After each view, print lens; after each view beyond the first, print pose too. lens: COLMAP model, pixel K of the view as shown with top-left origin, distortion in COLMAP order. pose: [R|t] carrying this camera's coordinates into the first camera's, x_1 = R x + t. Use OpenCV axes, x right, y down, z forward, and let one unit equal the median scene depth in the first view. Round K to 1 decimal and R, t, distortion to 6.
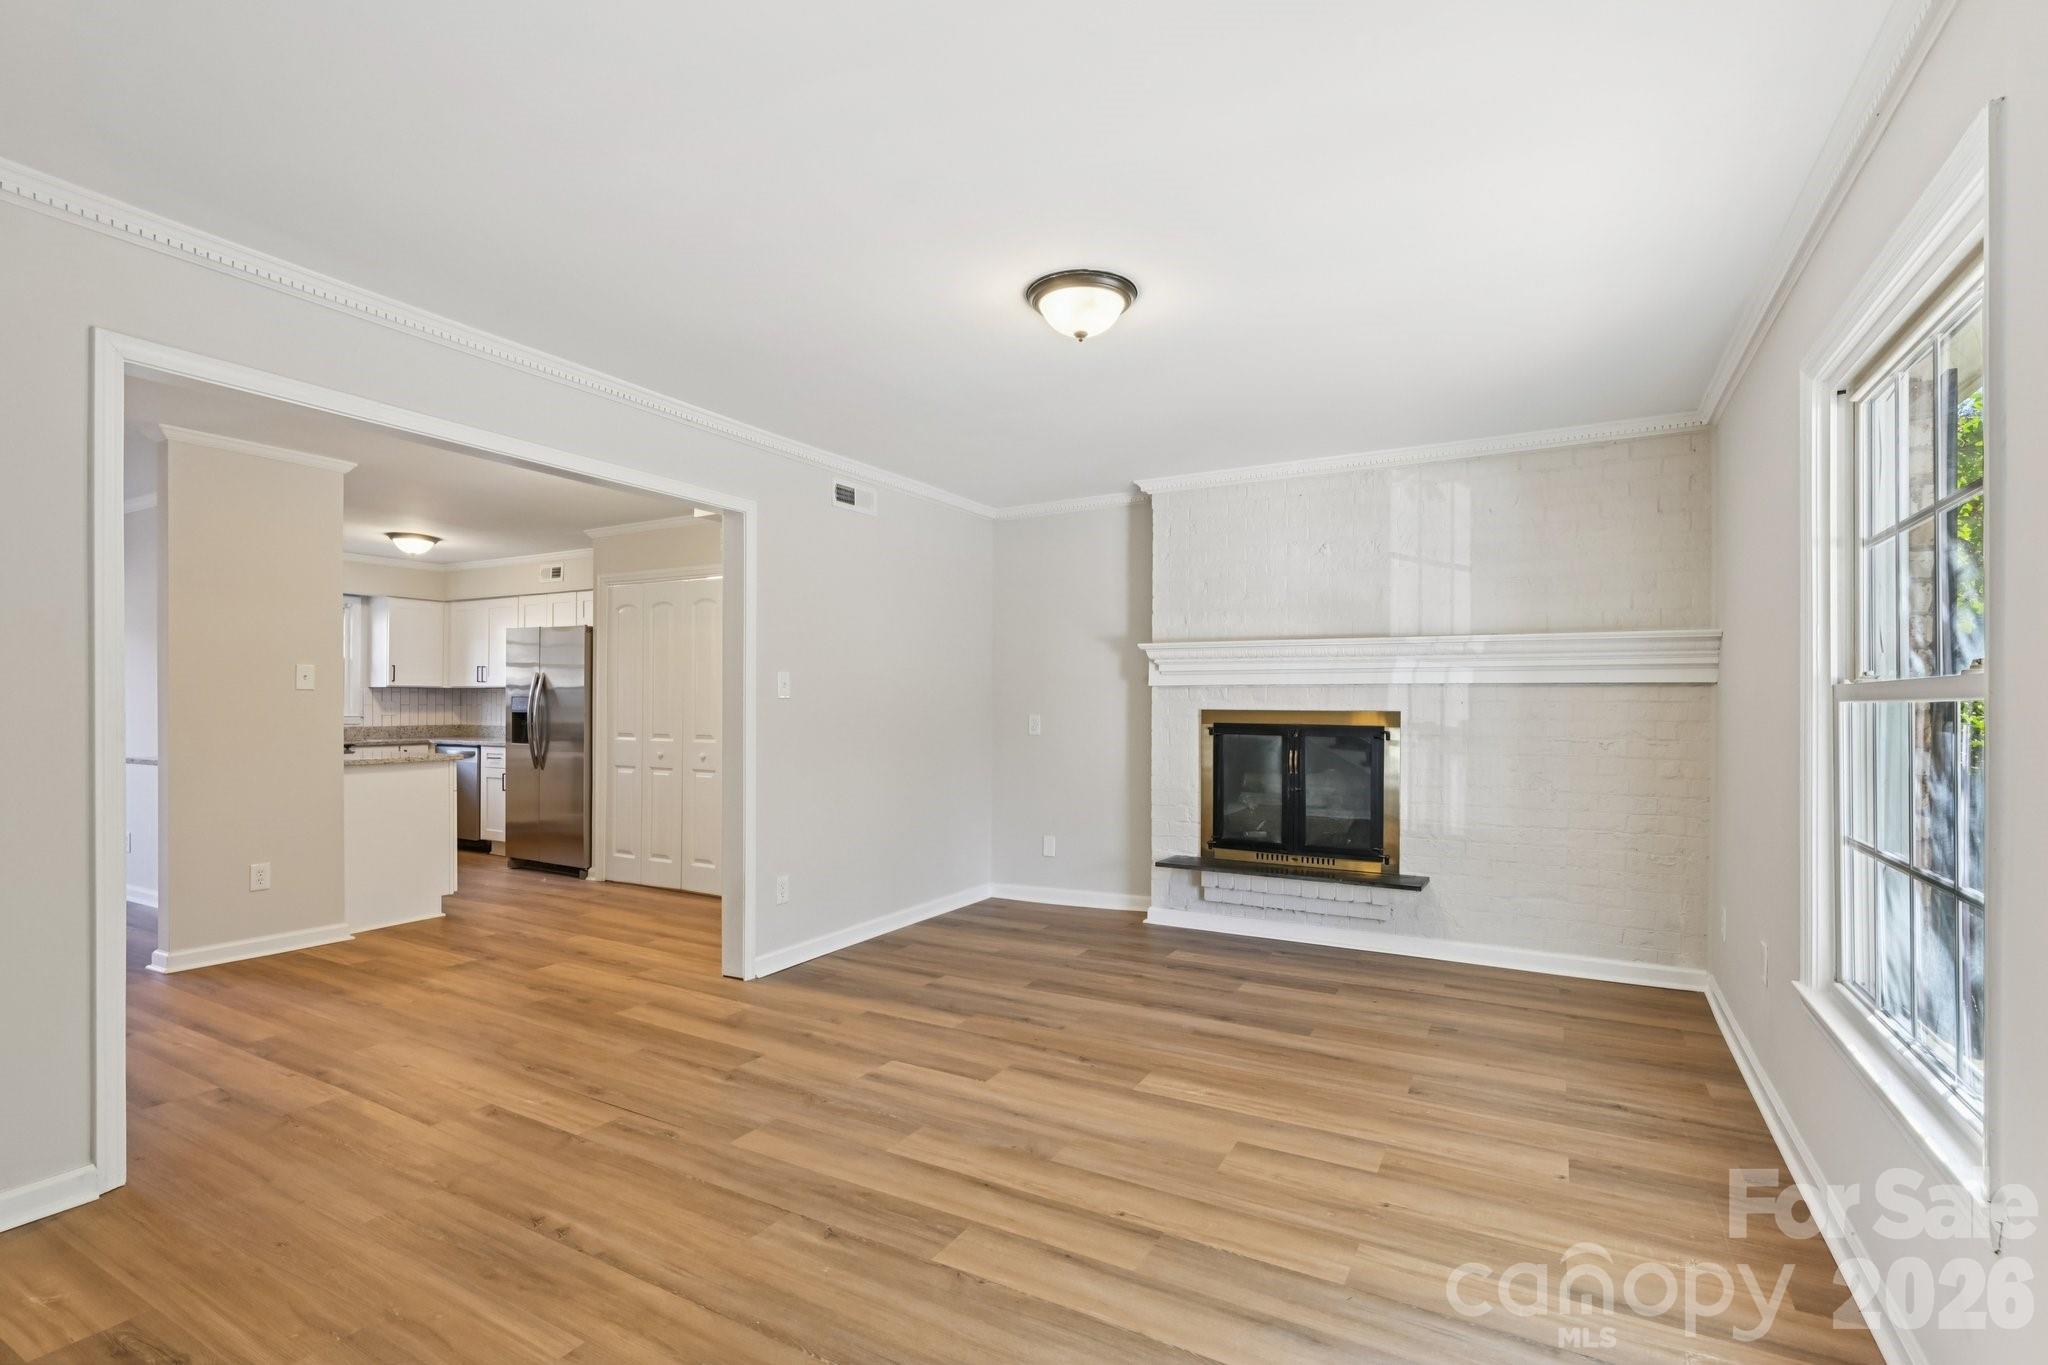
lens RADIAL K [[938.1, 0, 1029.5], [0, 938.1, 695.9], [0, 0, 1]] dist [-0.000255, 0.000150]
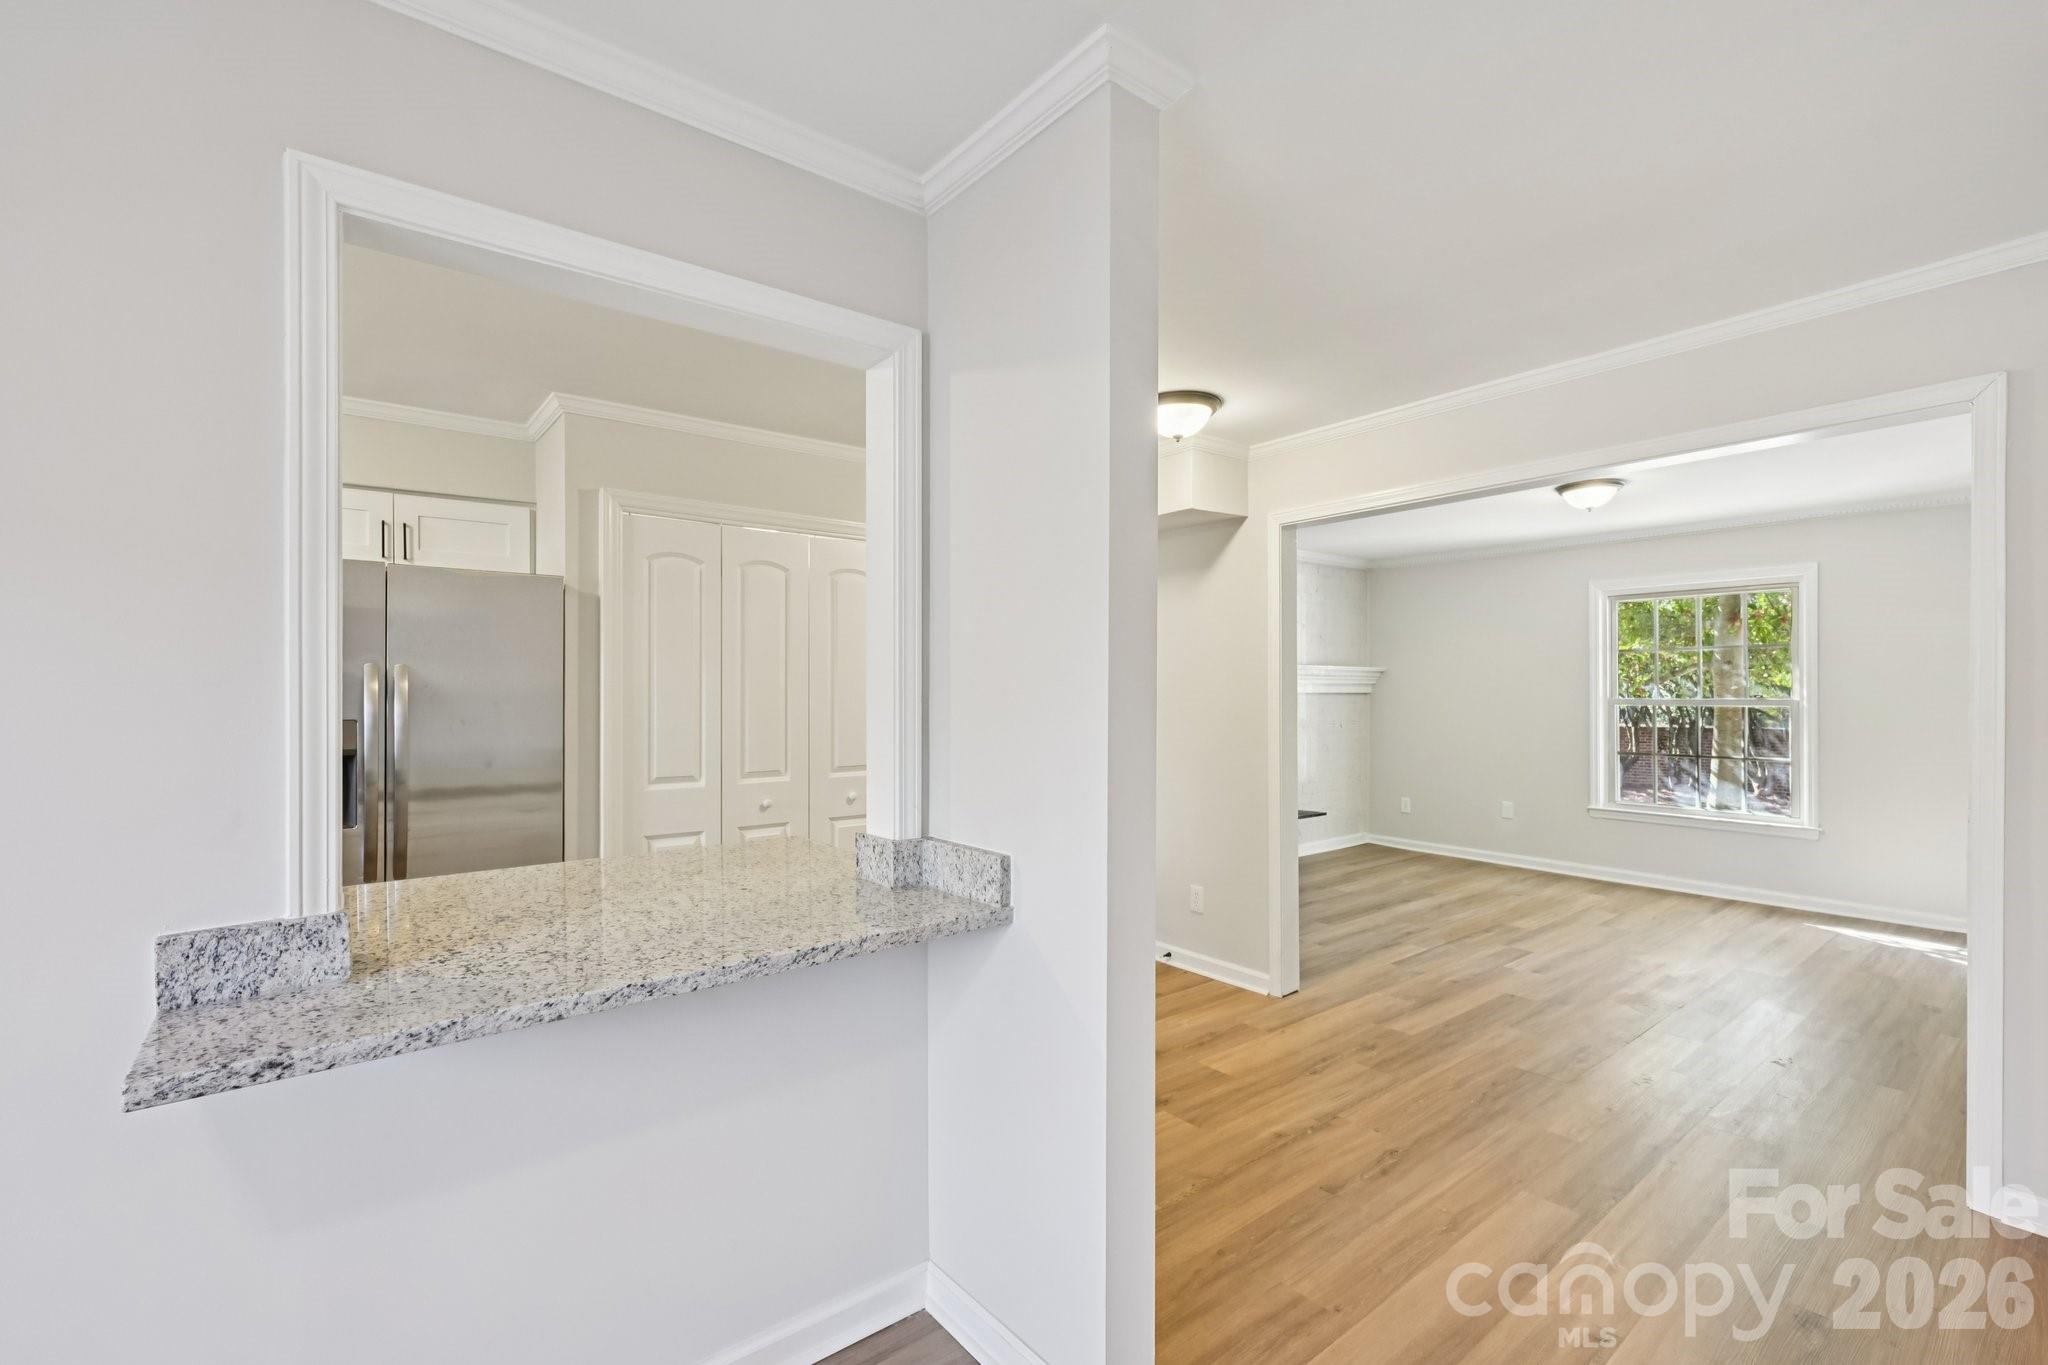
lens RADIAL K [[883.2, 0, 1018.1], [0, 883.2, 689.9], [0, 0, 1]] dist [0.004906, -0.000073]
pose [[0.383105, -0.000231, 0.923705, -1.584673], [0.000054, 1.000000, 0.000228, -0.024579], [-0.923705, -0.000038, 0.383105, 1.118325]]
